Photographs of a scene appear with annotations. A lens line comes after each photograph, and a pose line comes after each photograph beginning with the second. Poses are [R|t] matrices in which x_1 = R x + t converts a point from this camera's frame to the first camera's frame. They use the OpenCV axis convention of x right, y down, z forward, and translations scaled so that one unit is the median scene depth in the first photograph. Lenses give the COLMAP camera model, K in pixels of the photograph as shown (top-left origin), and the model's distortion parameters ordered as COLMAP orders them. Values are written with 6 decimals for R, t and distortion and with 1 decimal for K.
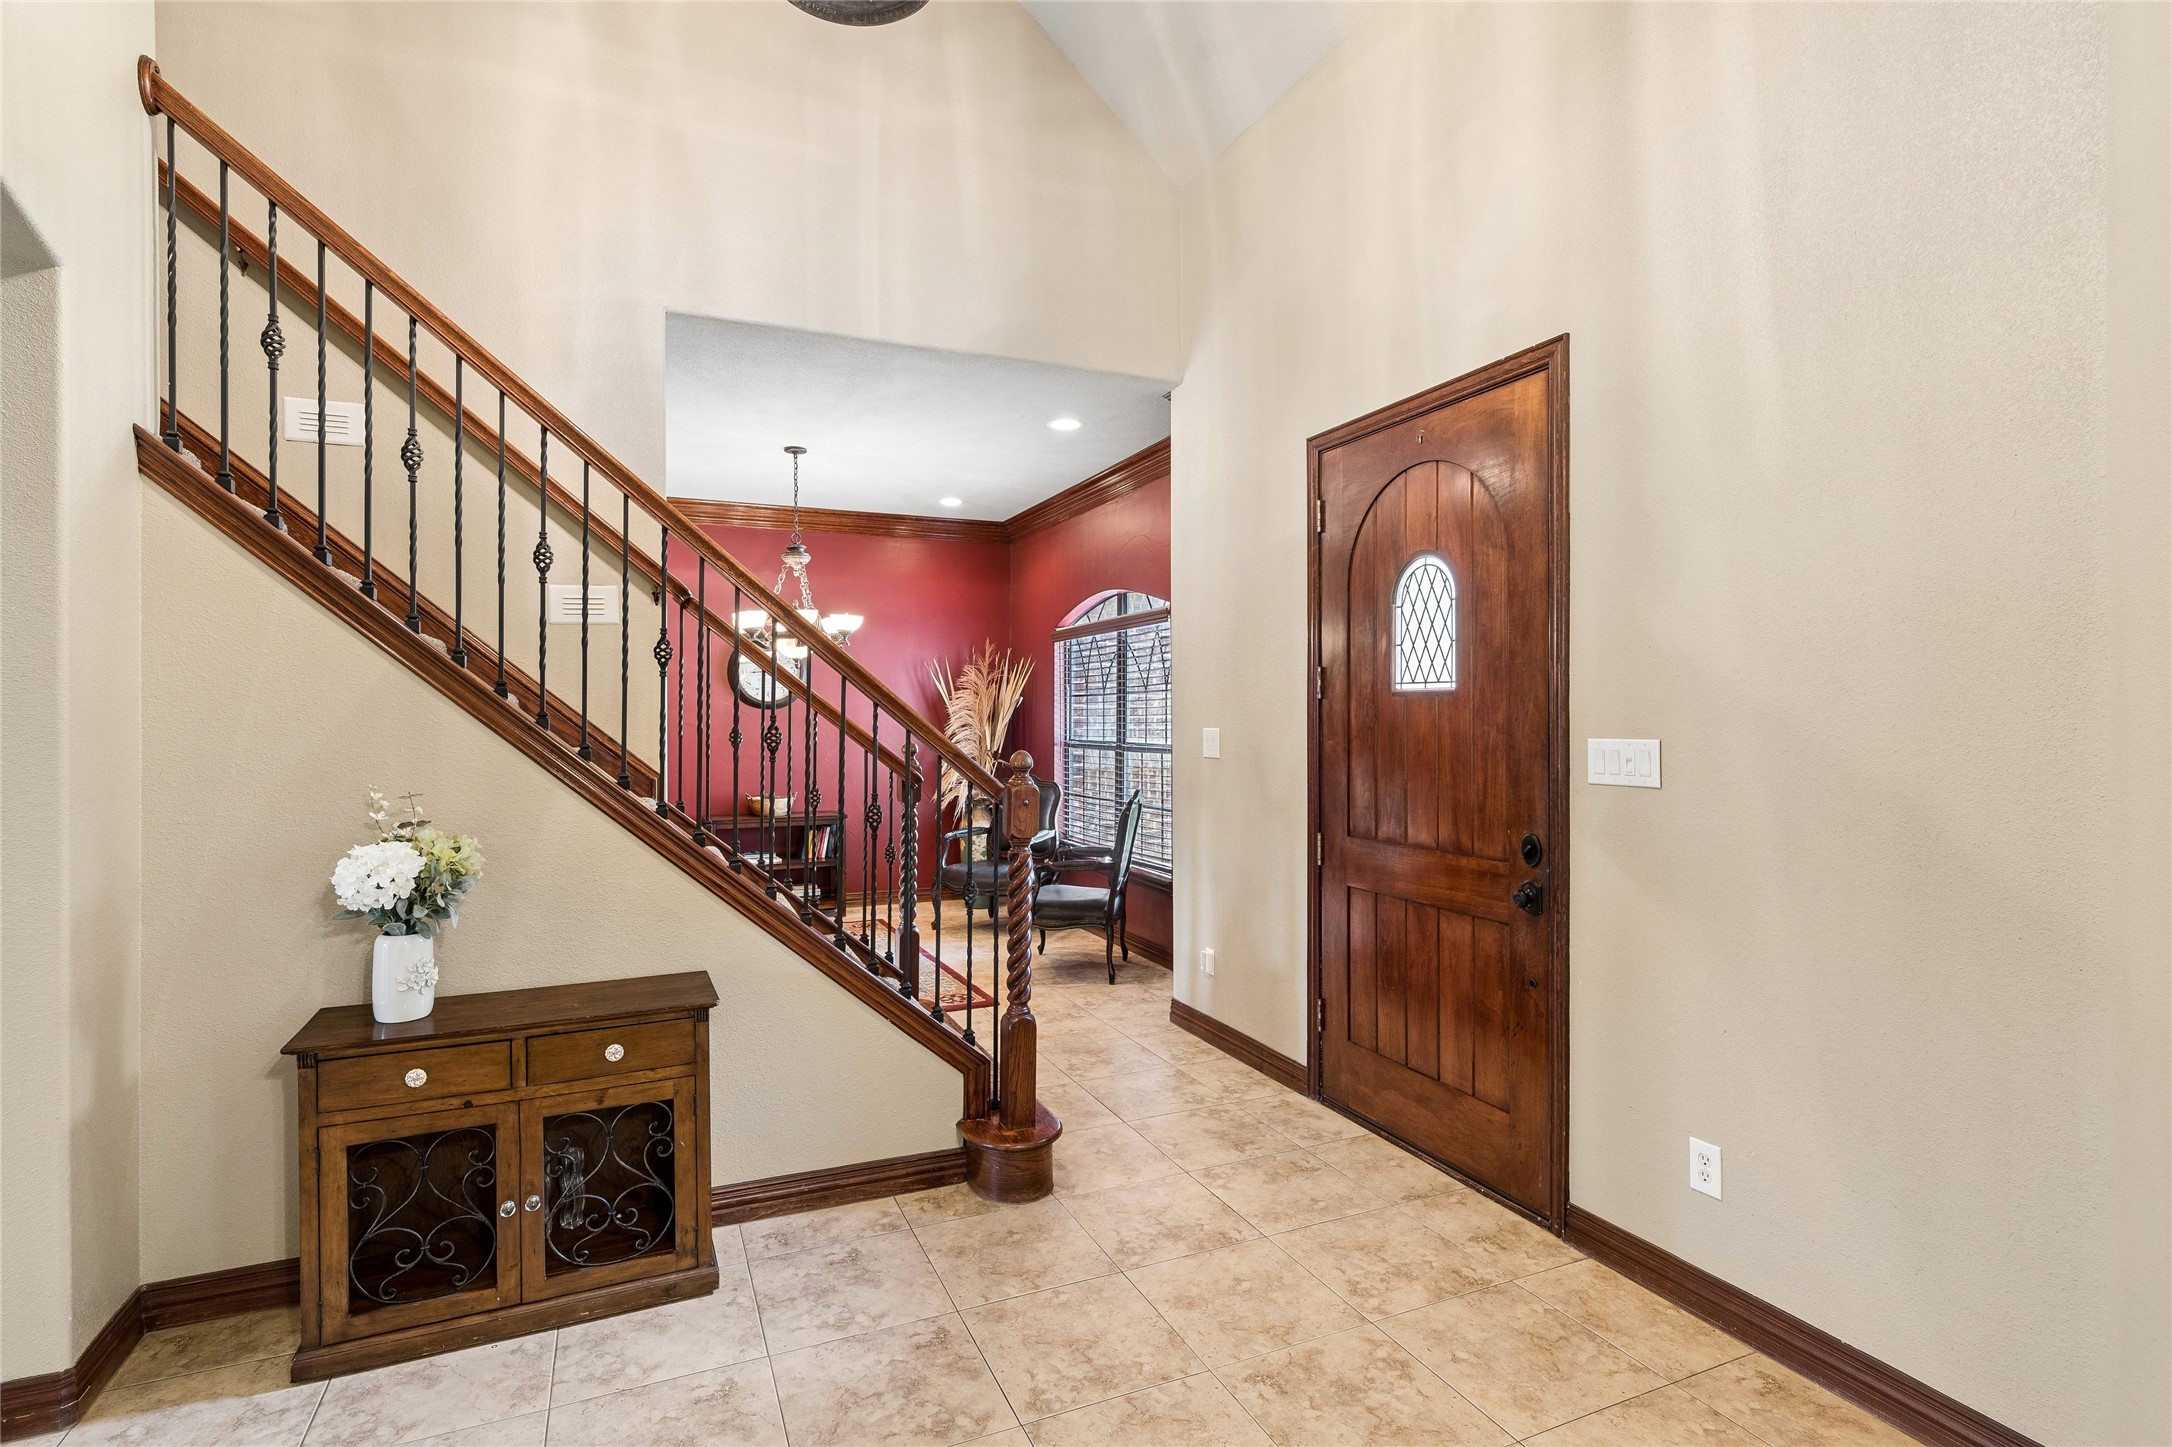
lens RADIAL K [[1044.7, 0, 1073.4], [0, 1044.7, 718.6], [0, 0, 1]] dist [-0.000514, 0.001959]
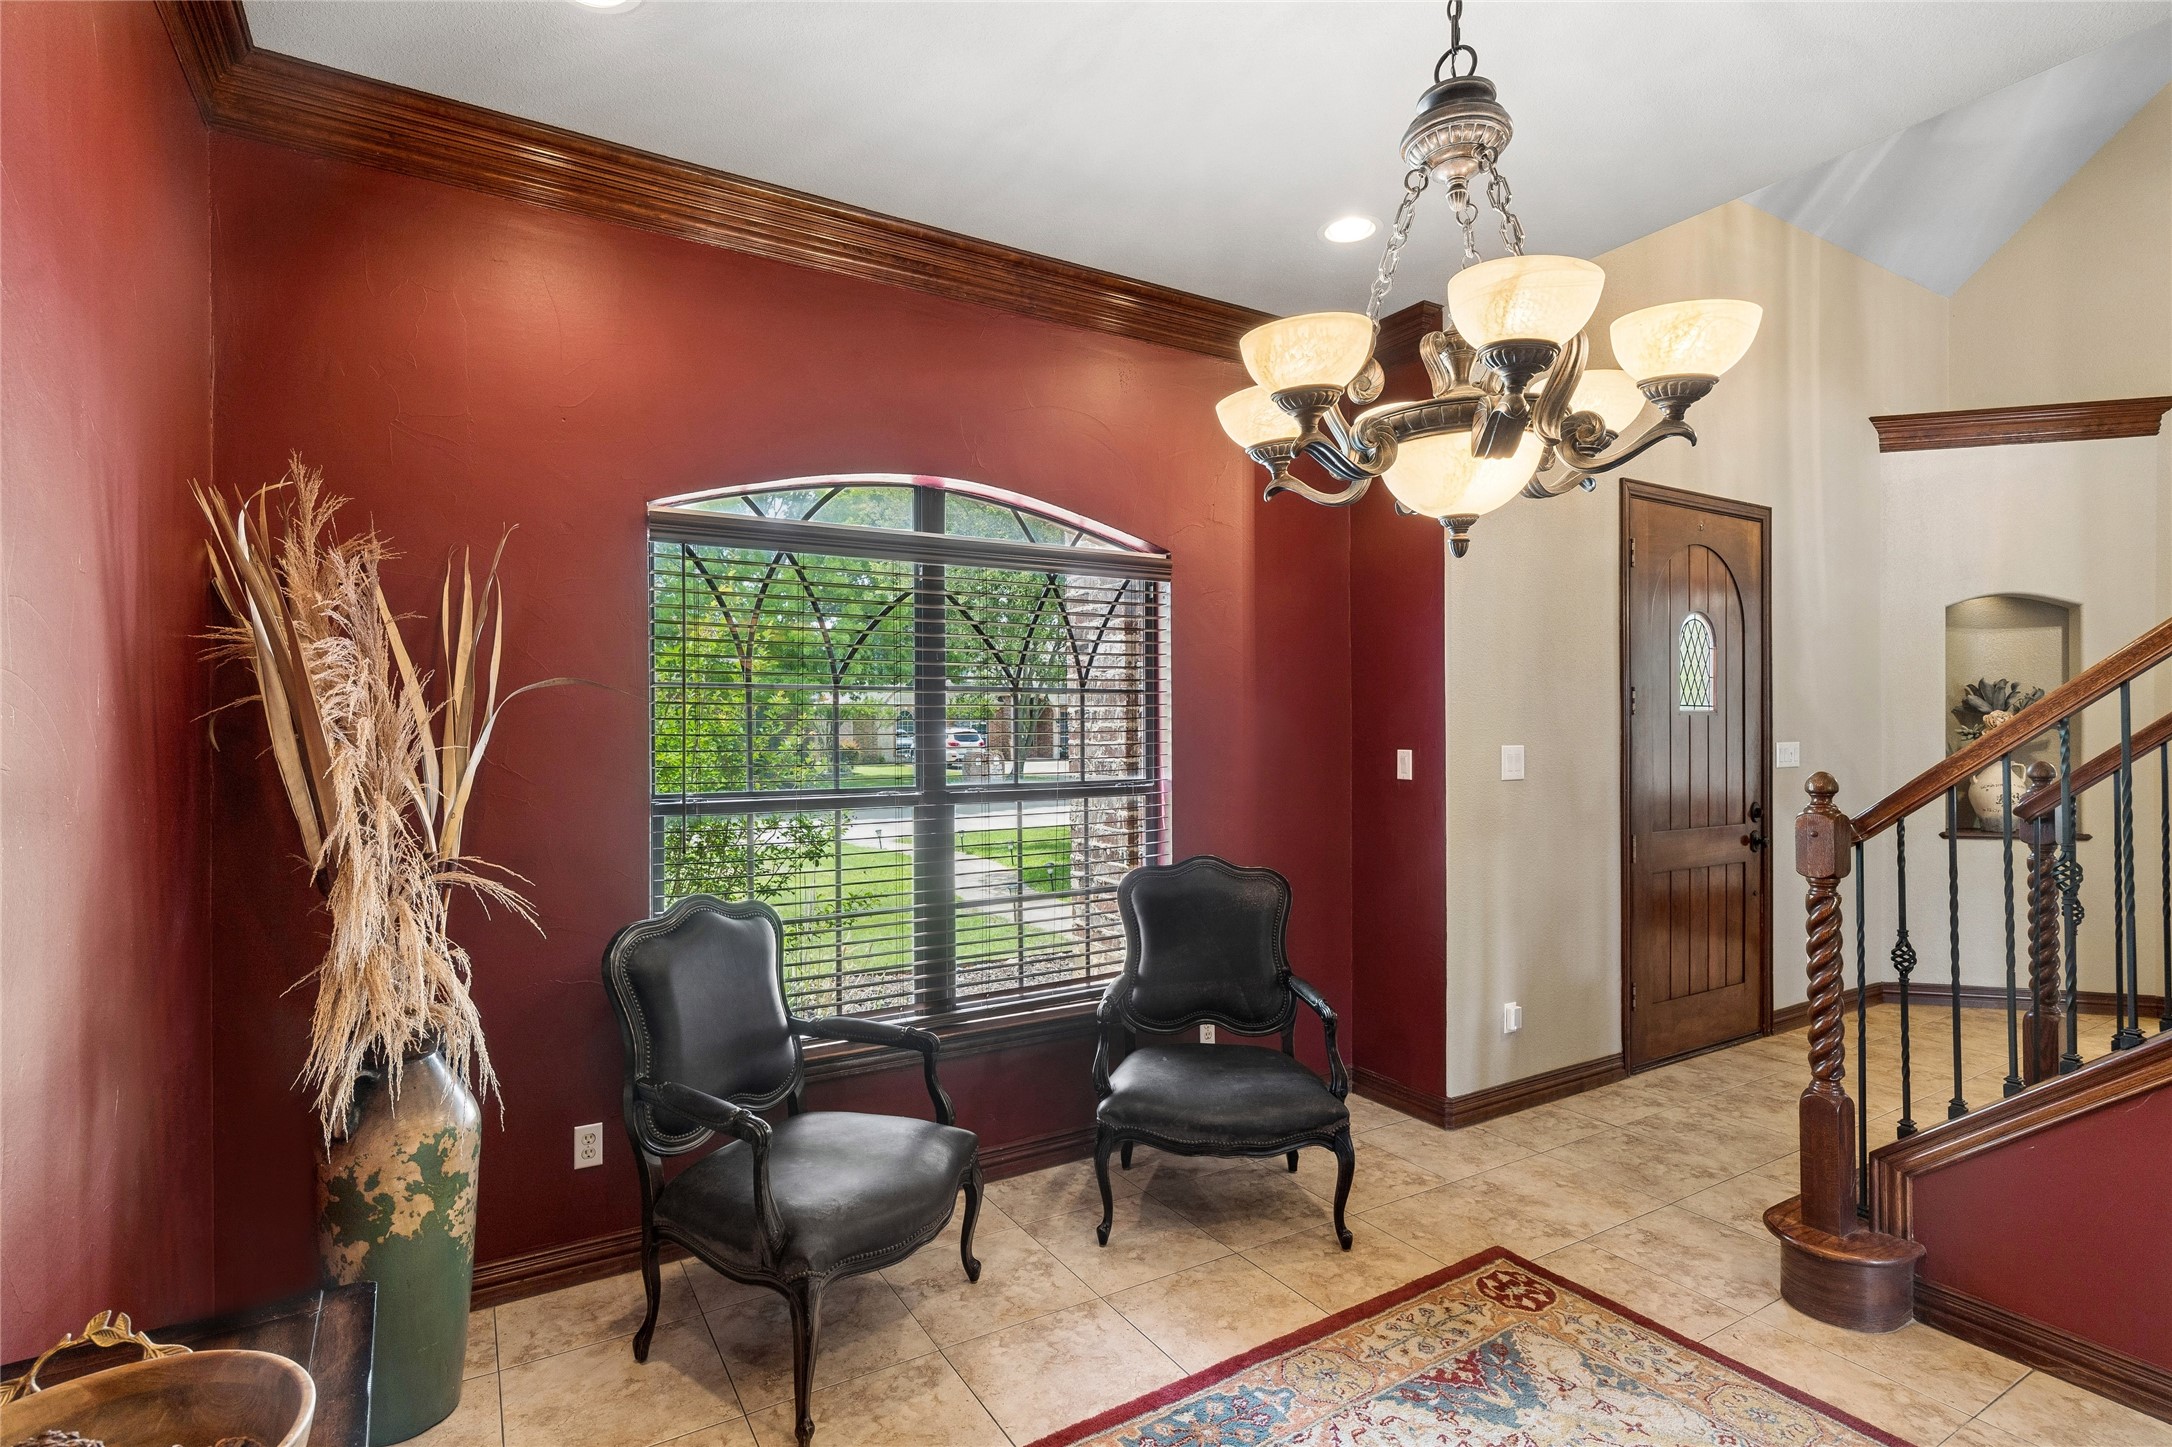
lens RADIAL K [[1044.7, 0, 1073.4], [0, 1044.7, 718.6], [0, 0, 1]] dist [-0.000514, 0.001959]
pose [[-0.130577, 0.004141, 0.991429, -0.762495], [0.002884, 0.999989, -0.003797, -0.012378], [-0.991434, 0.002363, -0.130588, 1.658155]]
